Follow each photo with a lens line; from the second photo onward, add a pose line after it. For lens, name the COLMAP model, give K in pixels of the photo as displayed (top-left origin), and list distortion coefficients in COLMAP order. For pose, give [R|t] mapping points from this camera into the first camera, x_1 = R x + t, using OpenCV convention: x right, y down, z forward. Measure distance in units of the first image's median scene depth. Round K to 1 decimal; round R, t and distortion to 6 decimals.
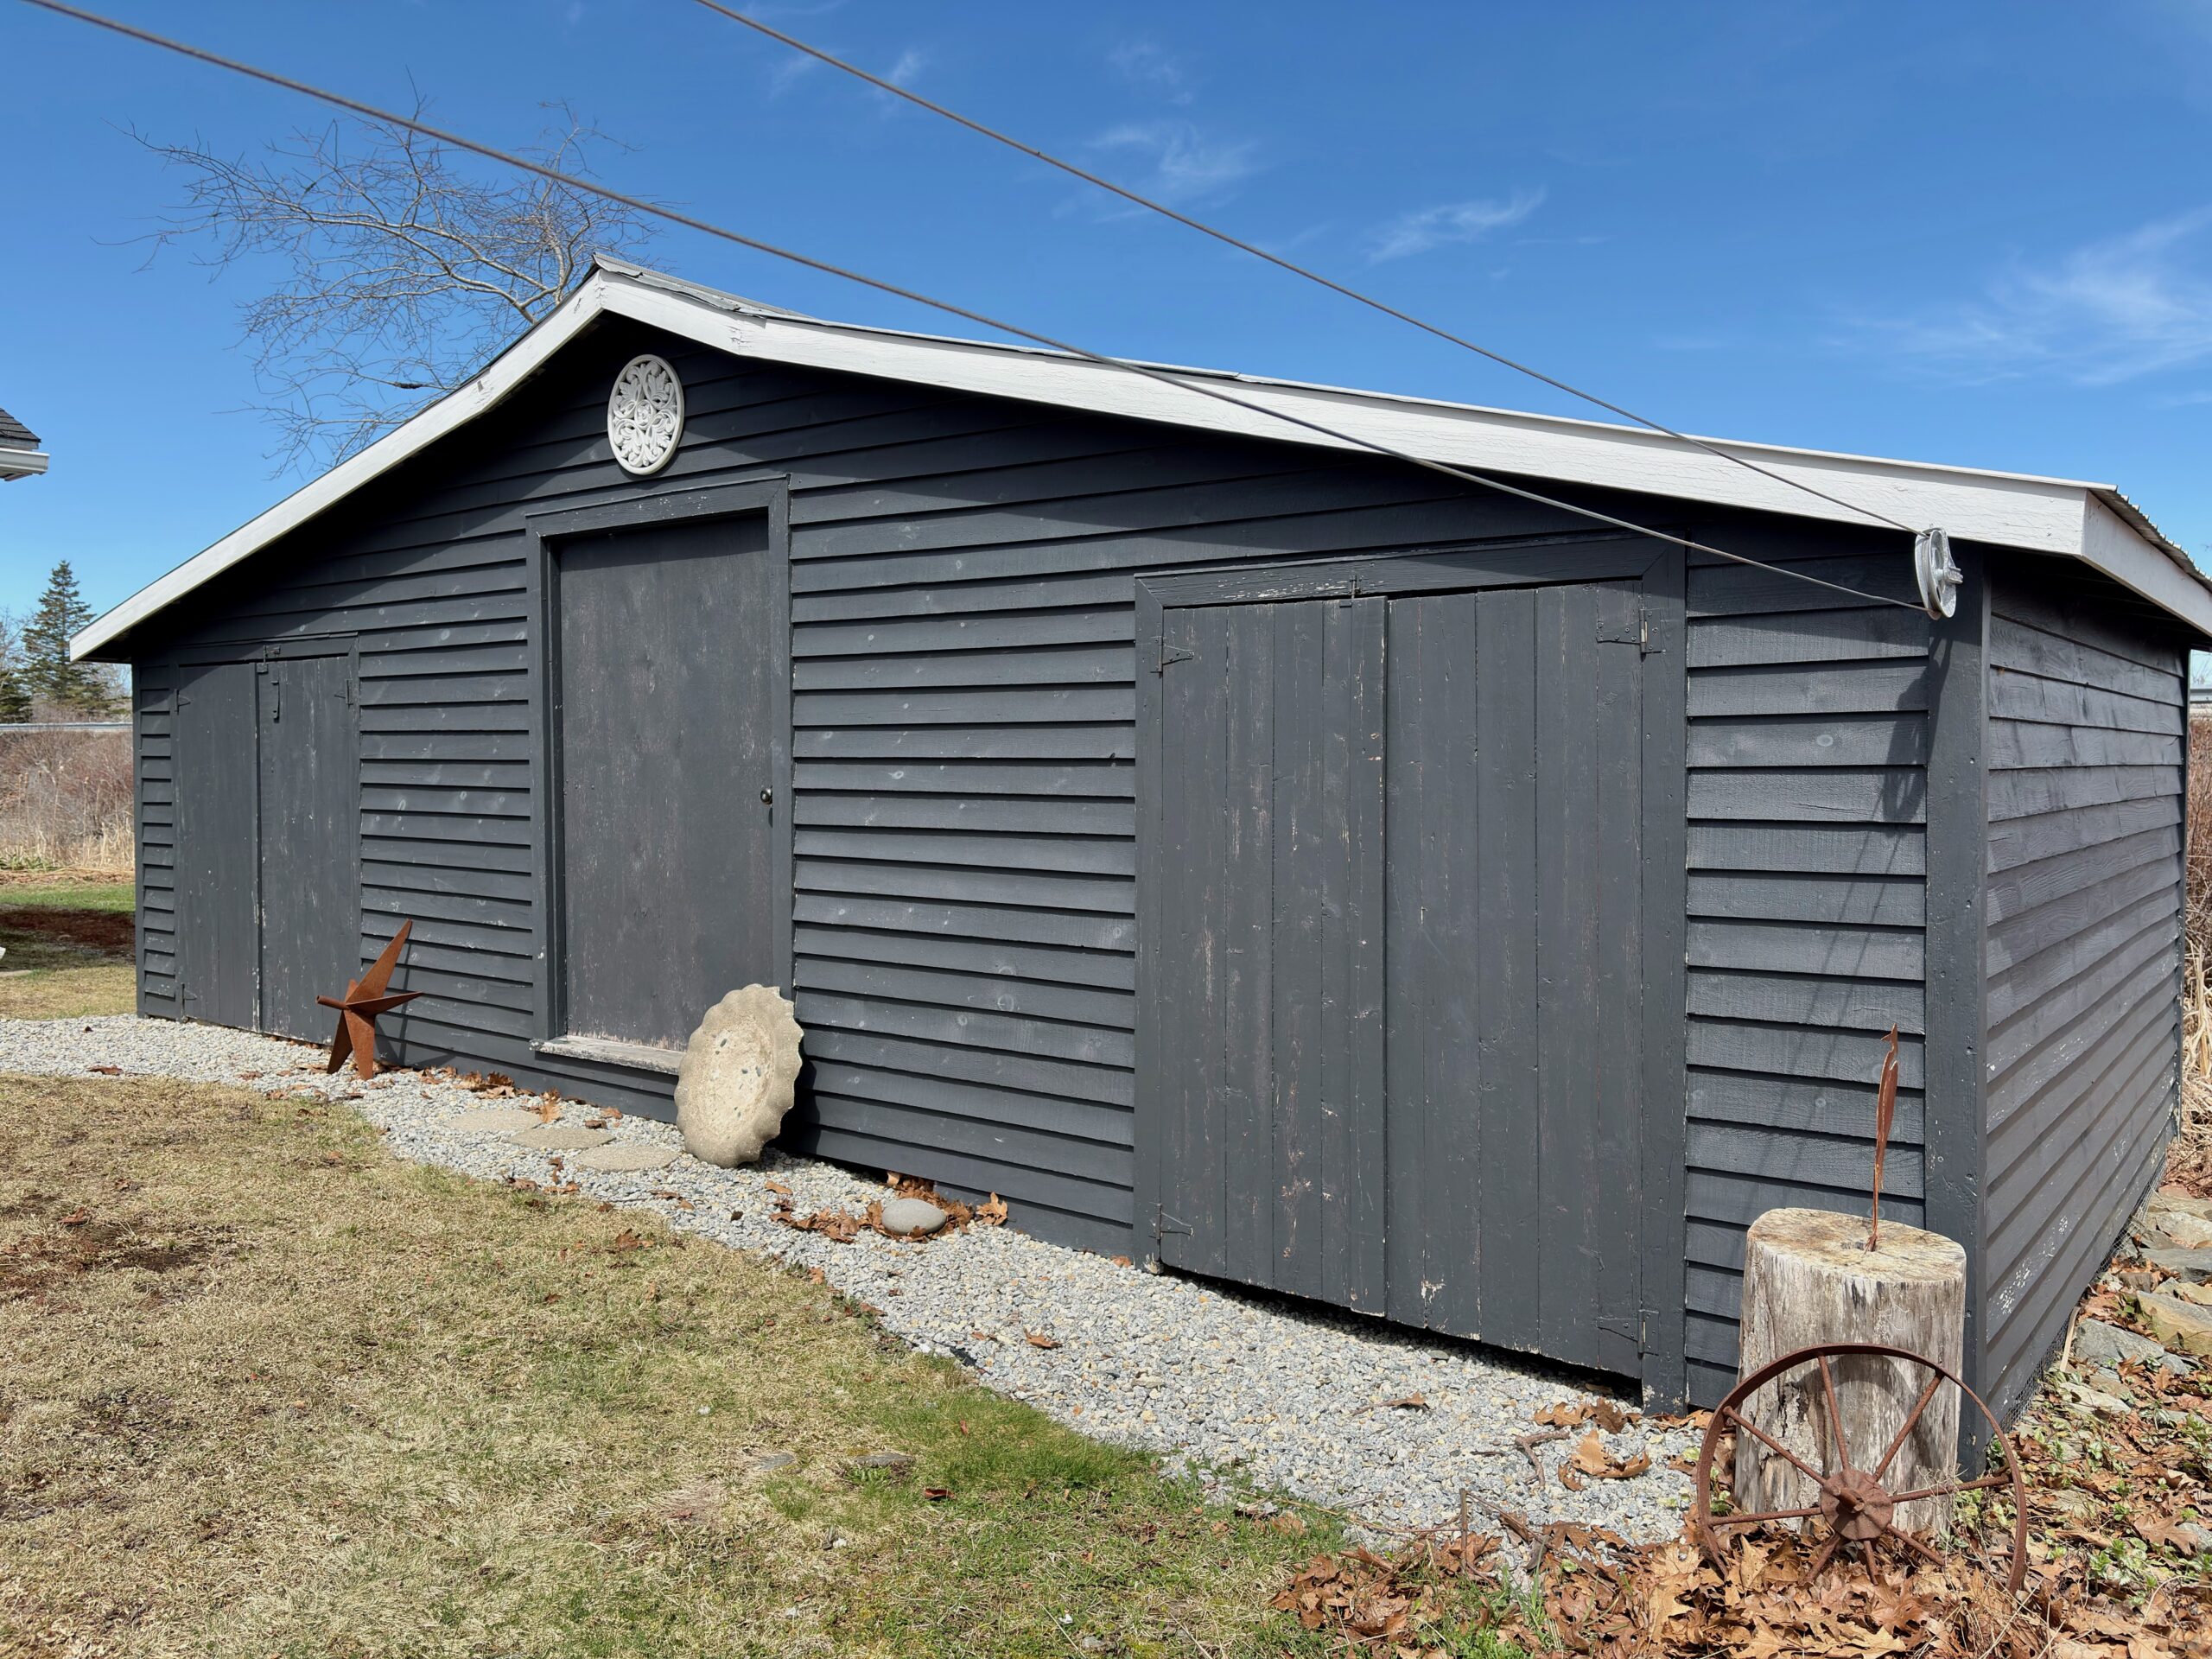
lens RADIAL K [[1669.0, 0, 1099.1], [0, 1669.0, 847.5], [0, 0, 1]] dist [0.058696, -0.074924]
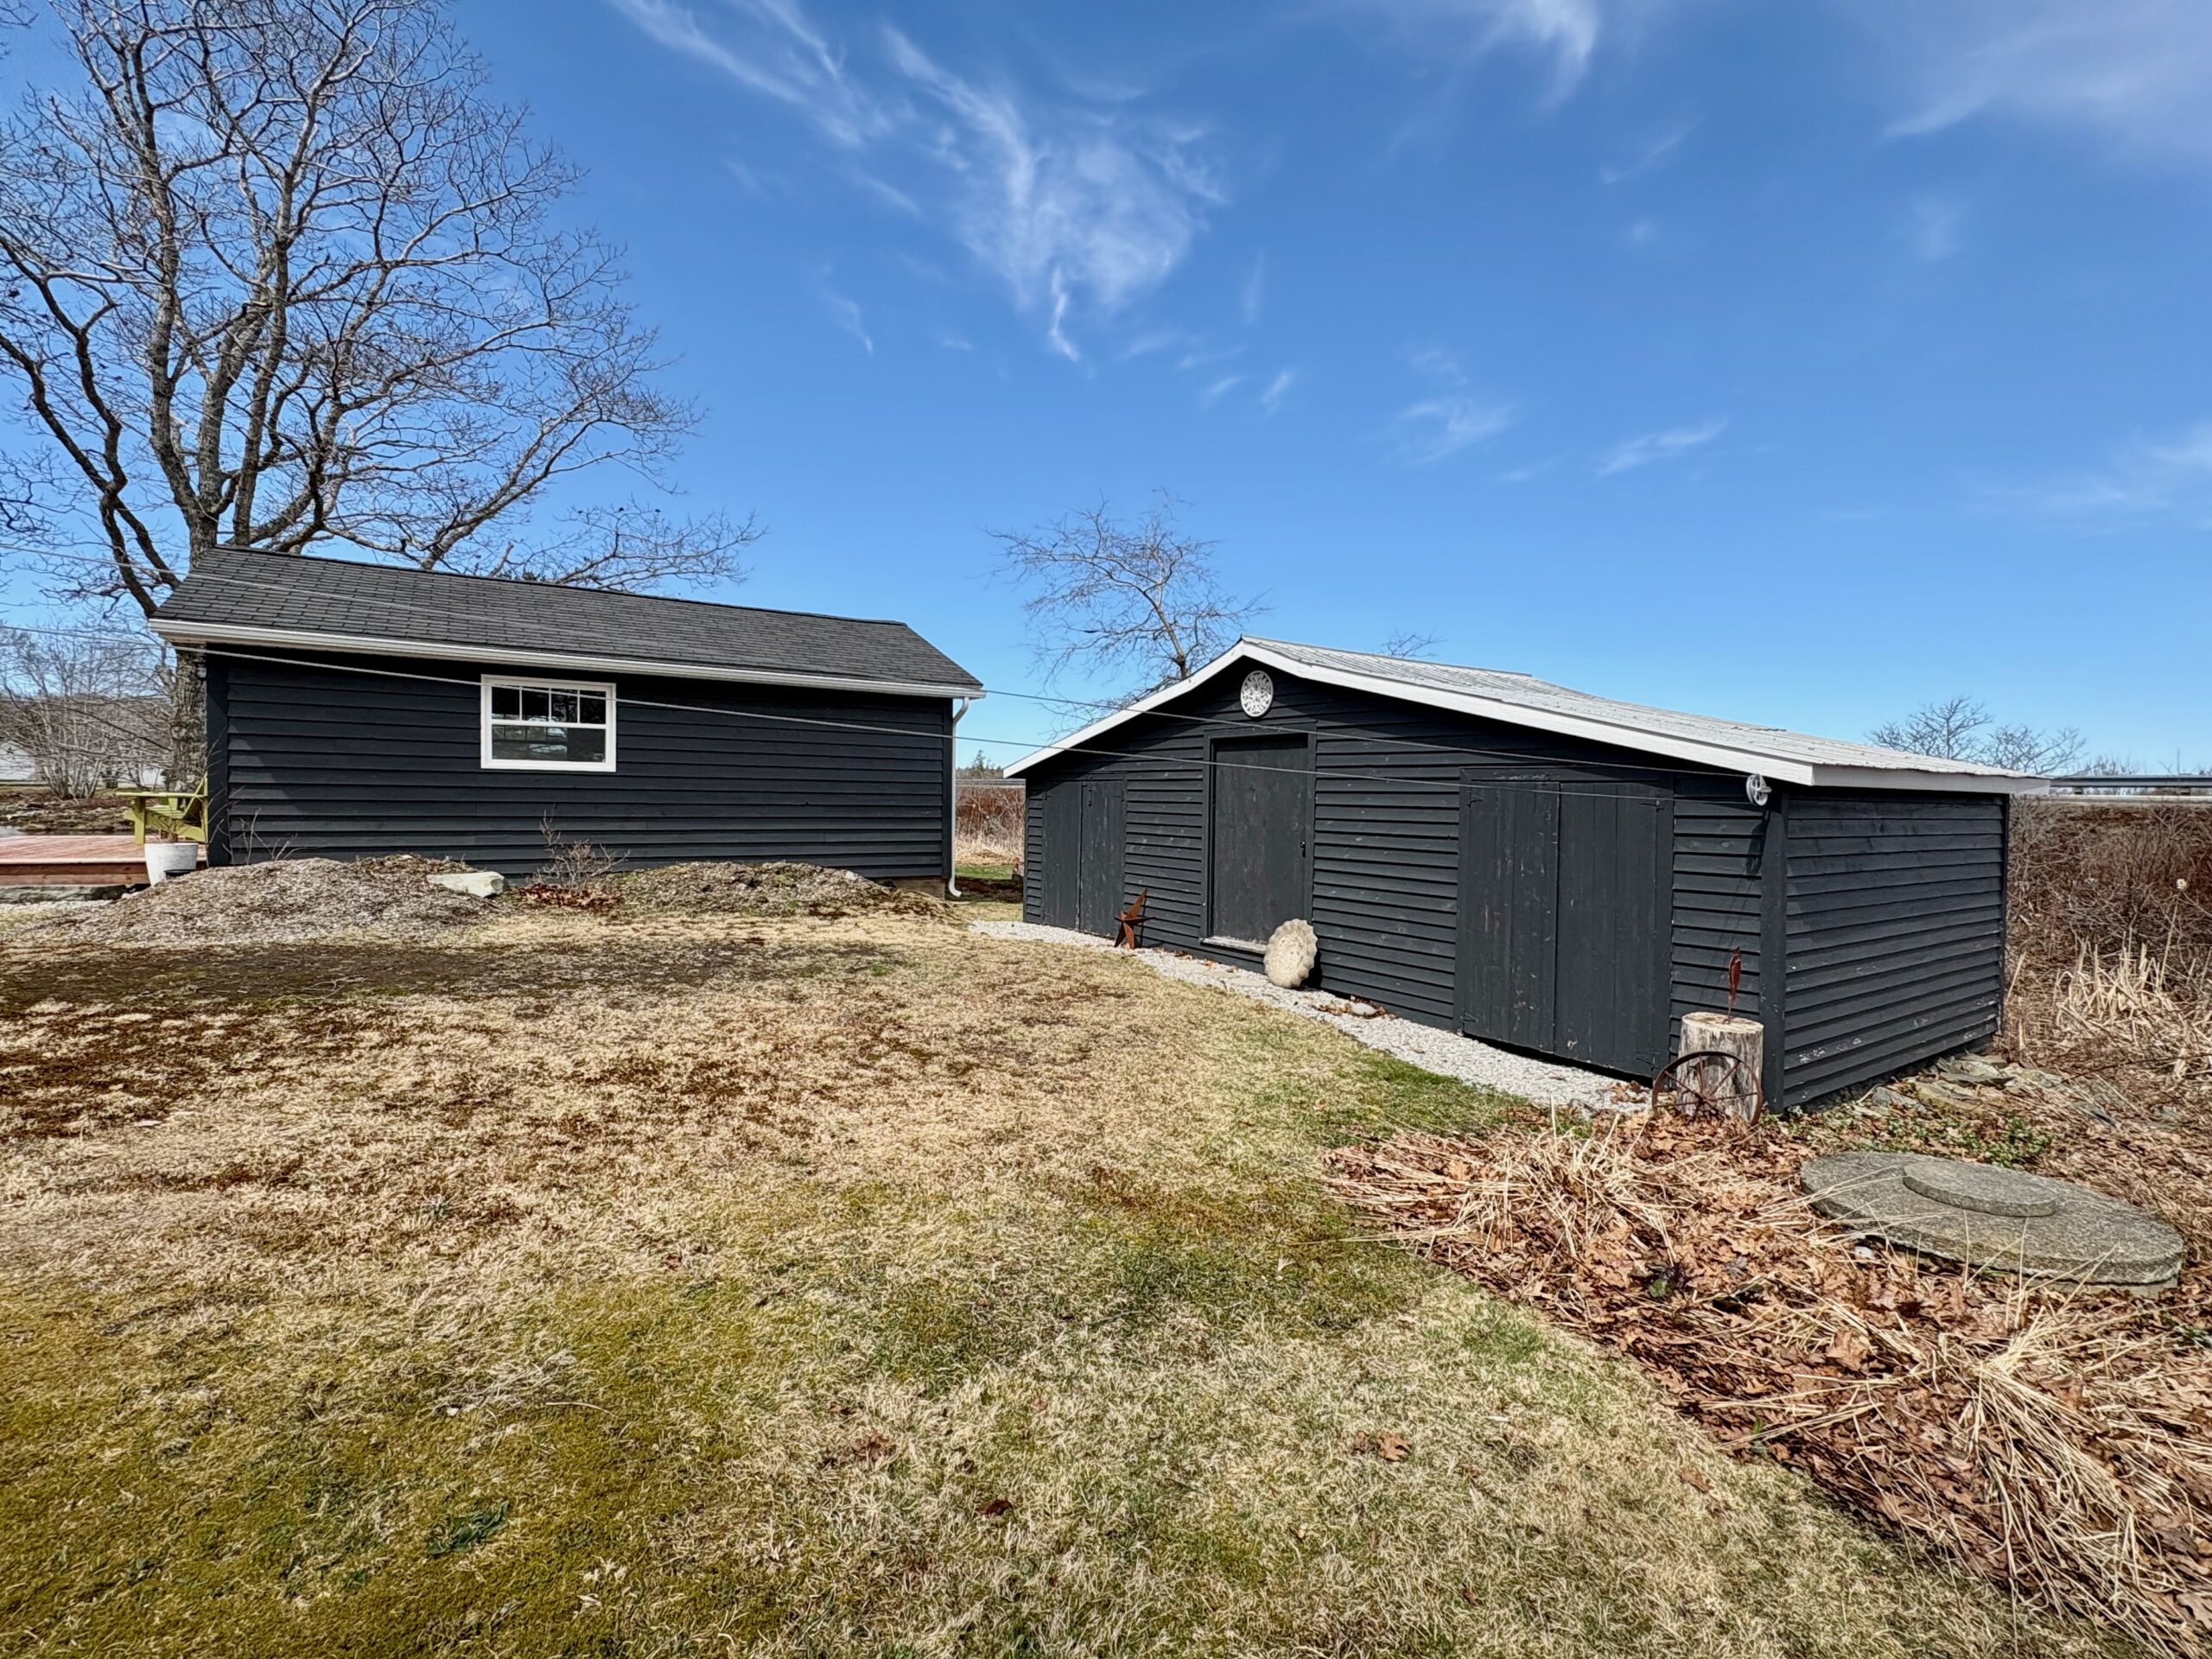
lens RADIAL K [[997.5, 0, 1106.0], [0, 997.5, 829.5], [0, 0, 1]] dist [-0.000886, 0.000019]
pose [[0.951806, 0.024549, -0.305717, -0.022911], [-0.032402, 0.999262, -0.020639, -0.014744], [0.304985, 0.029550, 0.951899, -0.570023]]
